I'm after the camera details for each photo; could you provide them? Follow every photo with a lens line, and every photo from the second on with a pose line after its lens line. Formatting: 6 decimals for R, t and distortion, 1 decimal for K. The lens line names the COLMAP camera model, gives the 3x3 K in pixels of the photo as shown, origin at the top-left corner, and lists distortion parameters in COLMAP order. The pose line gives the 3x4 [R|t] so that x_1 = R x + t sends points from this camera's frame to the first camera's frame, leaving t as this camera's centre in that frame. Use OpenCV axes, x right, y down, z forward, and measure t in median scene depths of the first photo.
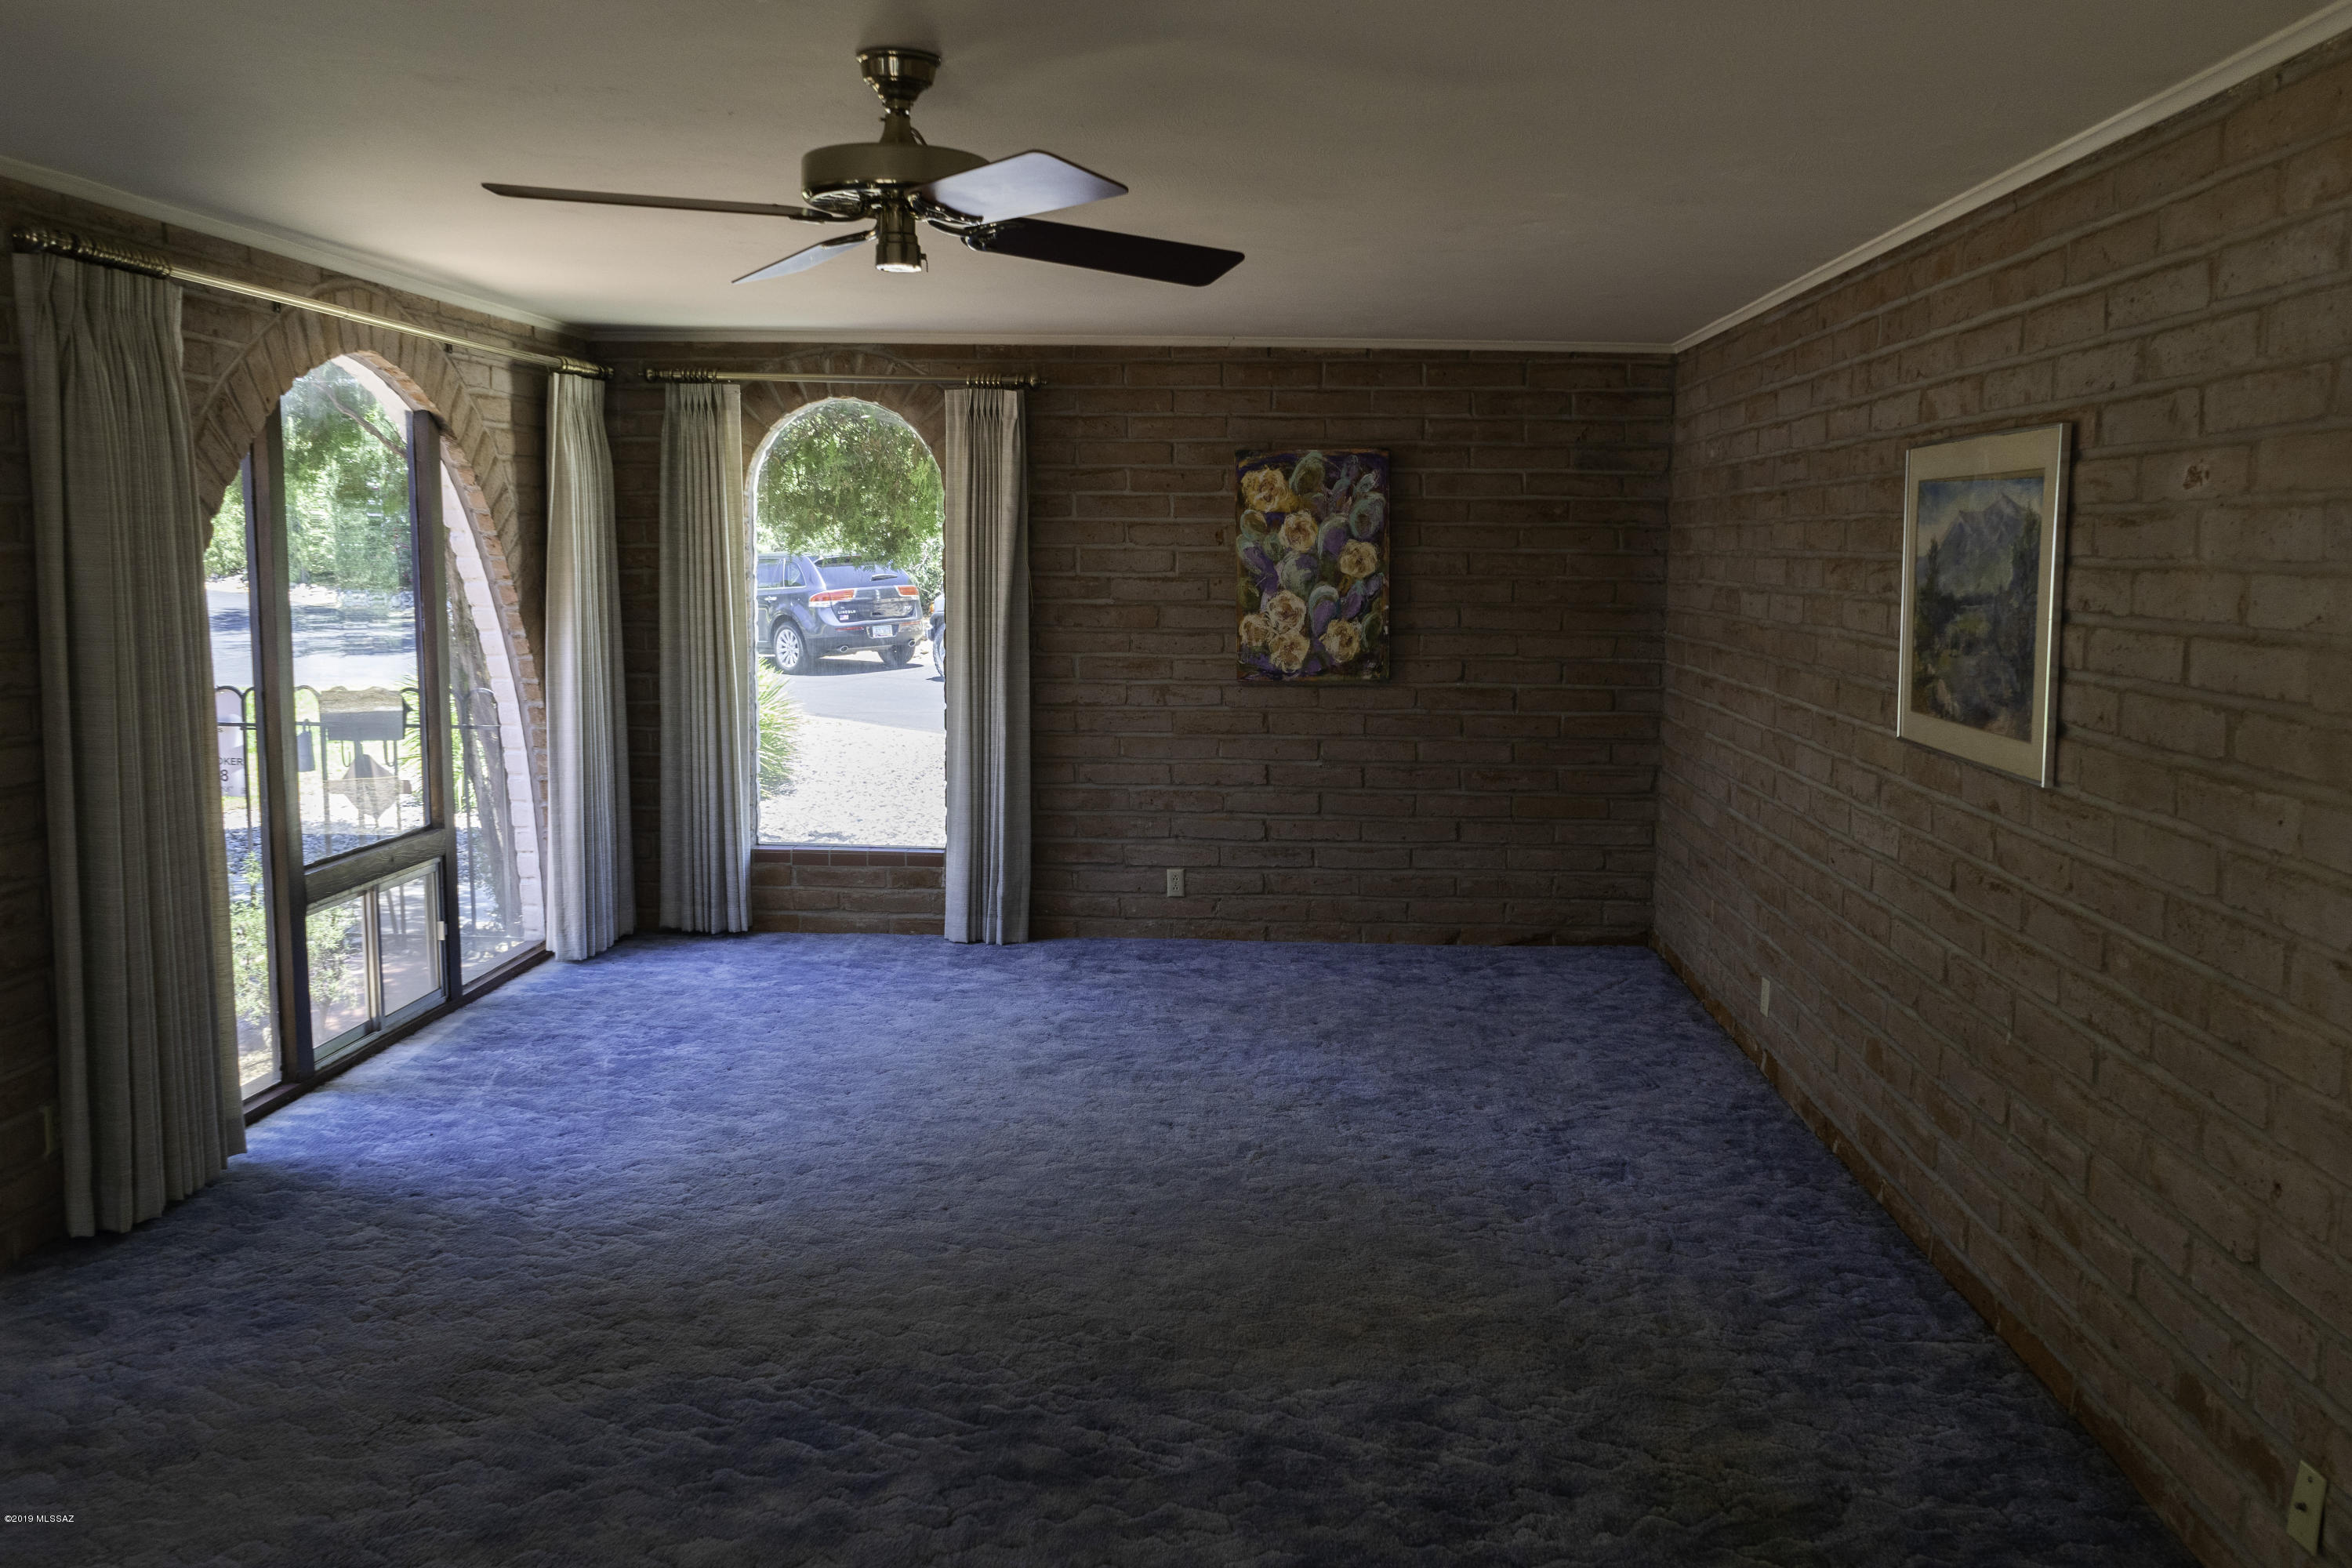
lens RADIAL K [[1963.7, 0, 1180.8], [0, 1963.7, 796.7], [0, 0, 1]] dist [-0.004704, 0.004281]
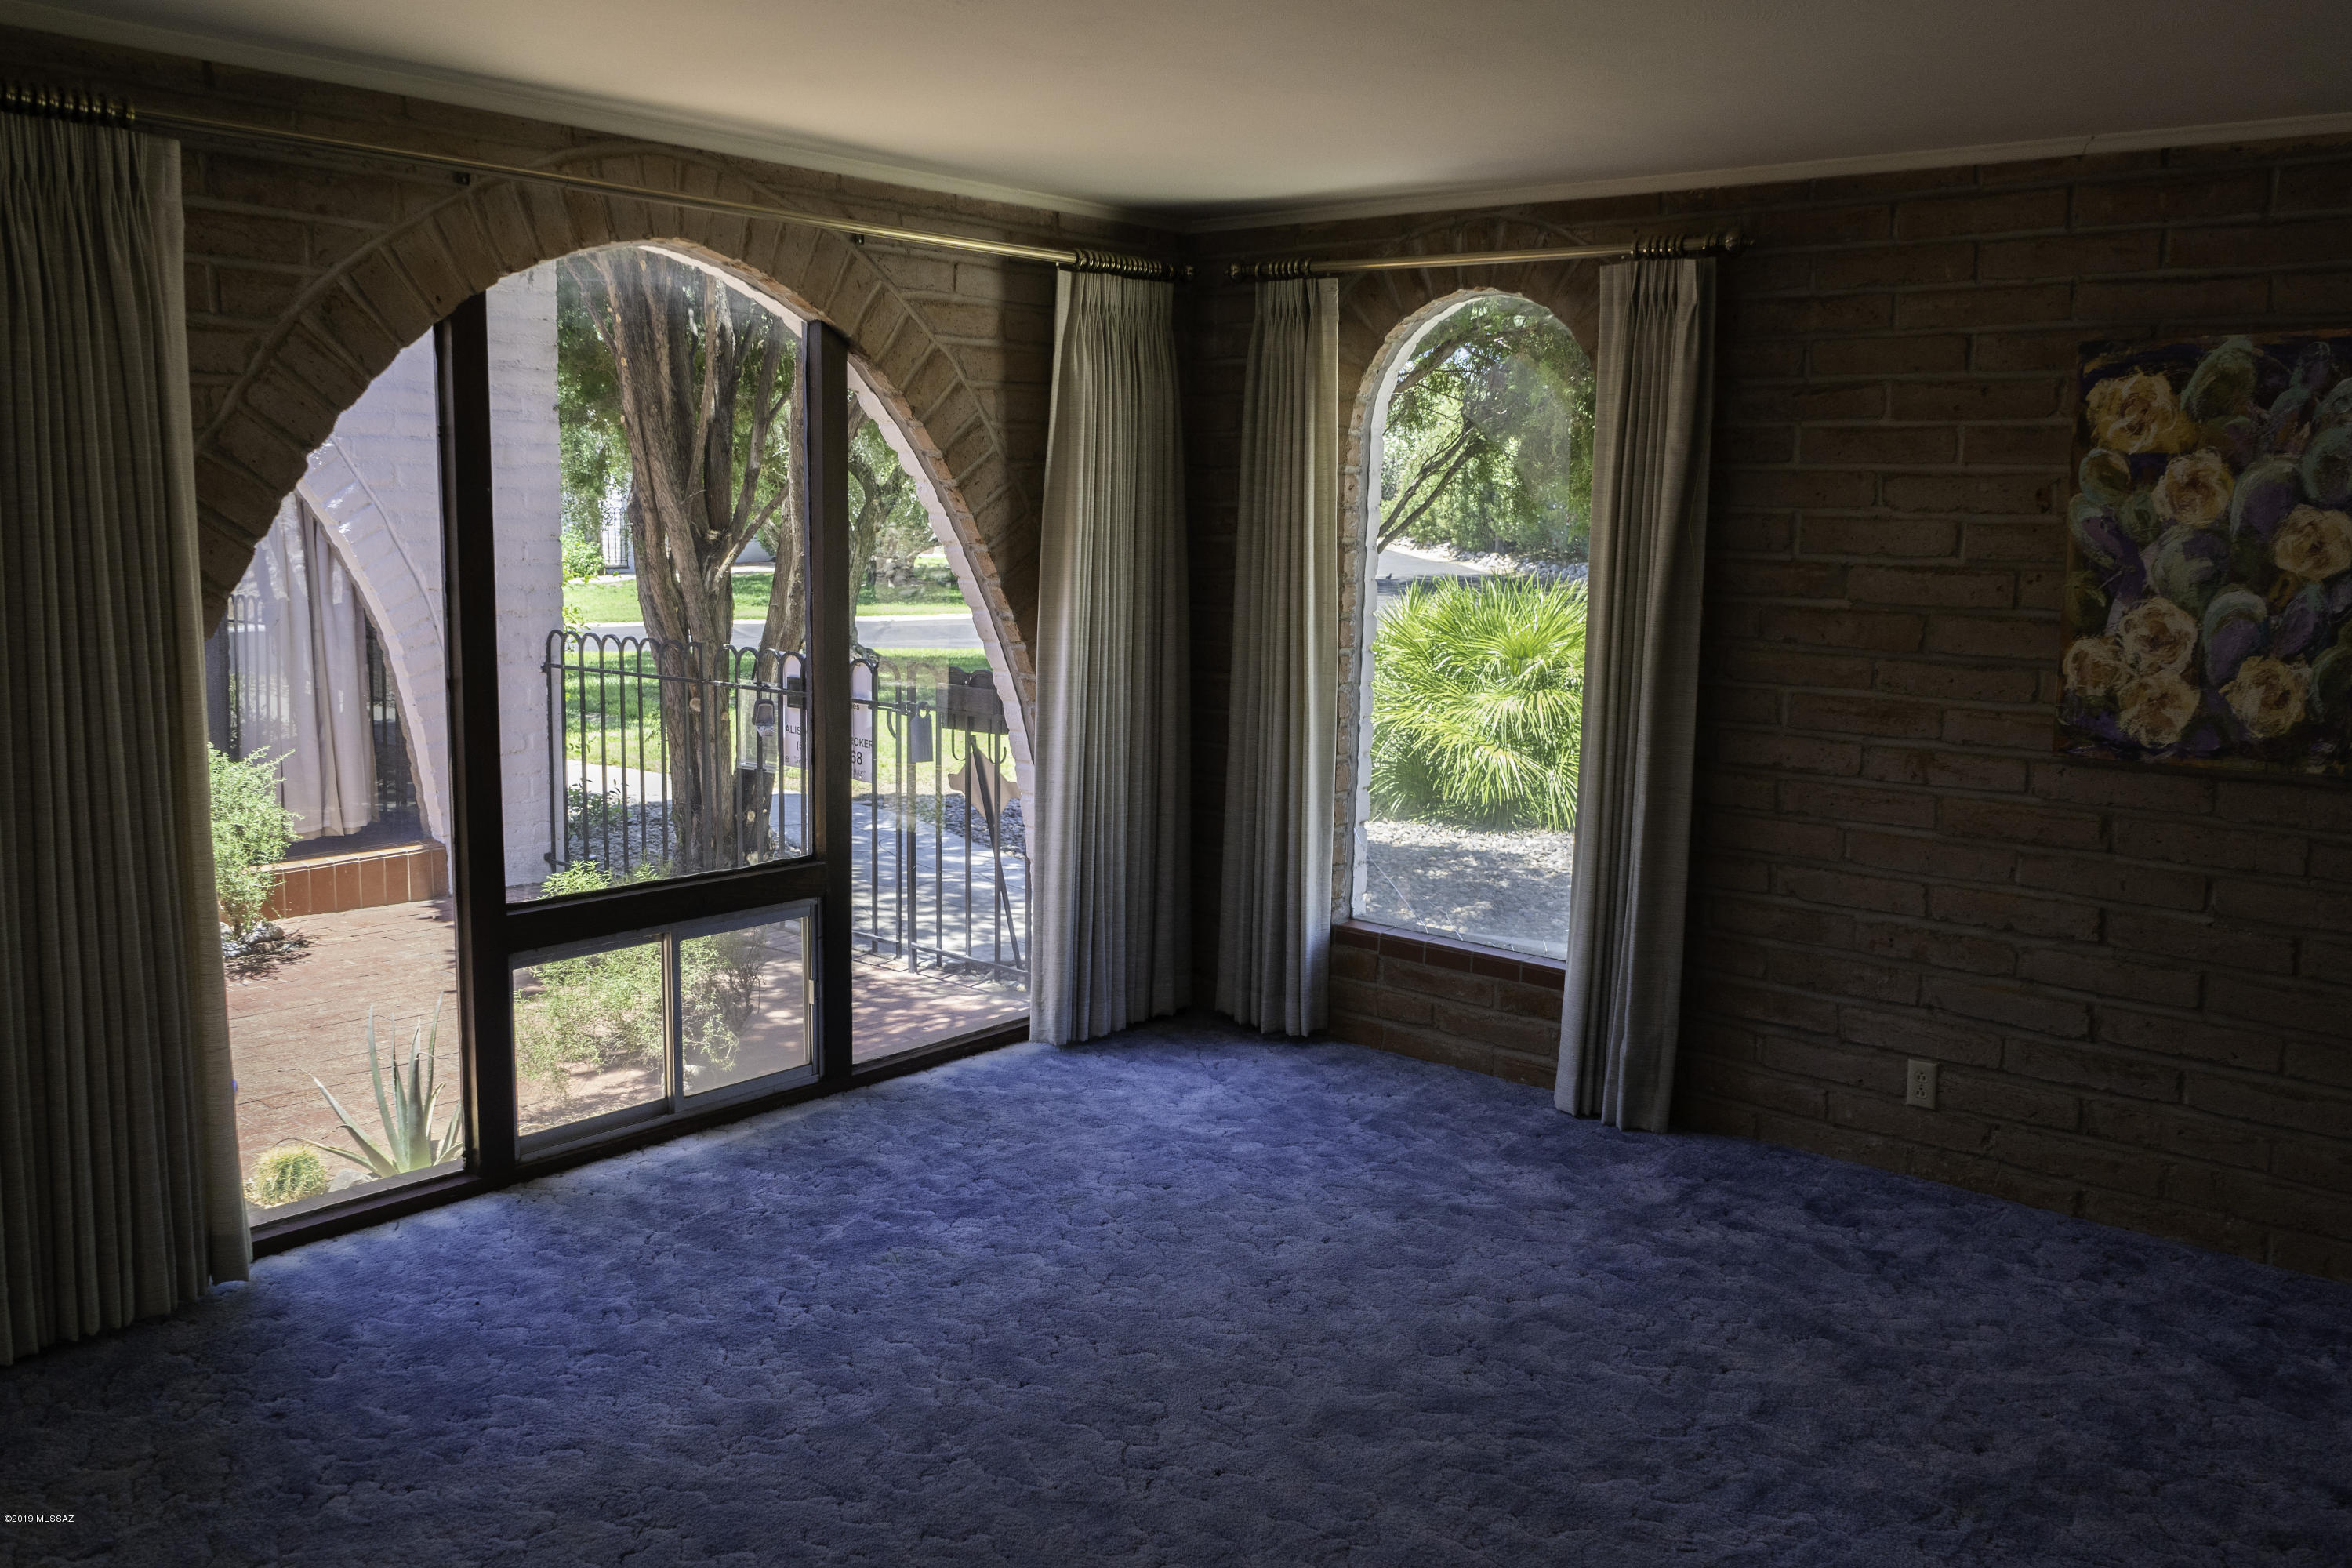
lens RADIAL K [[1904.8, 0, 1176.0], [0, 1904.8, 784.0], [0, 0, 1]] dist [-0.015803, 0.007591]
pose [[0.790021, 0.097707, -0.605244, 0.161913], [-0.091374, 0.994958, 0.041350, -0.050577], [0.606232, 0.022636, 0.794966, 0.418746]]
